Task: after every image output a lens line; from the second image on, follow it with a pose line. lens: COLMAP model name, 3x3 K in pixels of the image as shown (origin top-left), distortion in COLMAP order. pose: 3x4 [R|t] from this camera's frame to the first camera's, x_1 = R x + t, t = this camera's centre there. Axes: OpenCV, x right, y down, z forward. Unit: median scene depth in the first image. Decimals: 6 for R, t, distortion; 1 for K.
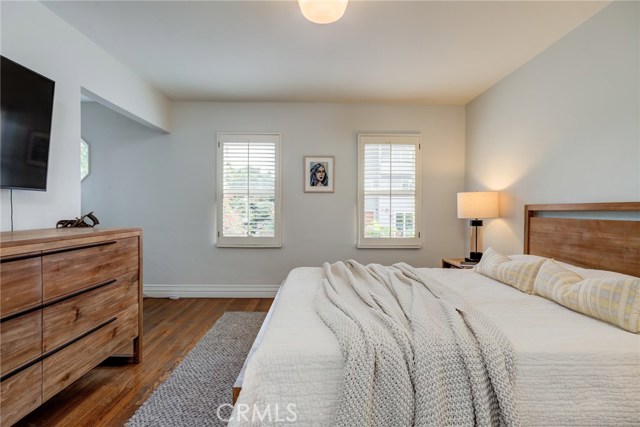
lens RADIAL K [[323.5, 0, 315.7], [0, 323.5, 209.9], [0, 0, 1]] dist [0.002953, 0.000094]
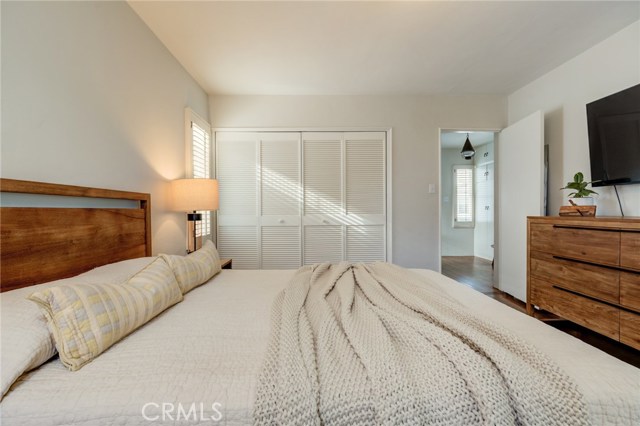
lens RADIAL K [[323.5, 0, 320.7], [0, 323.5, 211.4], [0, 0, 1]] dist [0.002953, 0.000094]
pose [[-0.999865, 0.000493, -0.016449, 0.330772], [0.000289, 0.999923, 0.012402, 0.032272], [0.016453, 0.012396, -0.999788, 1.838255]]
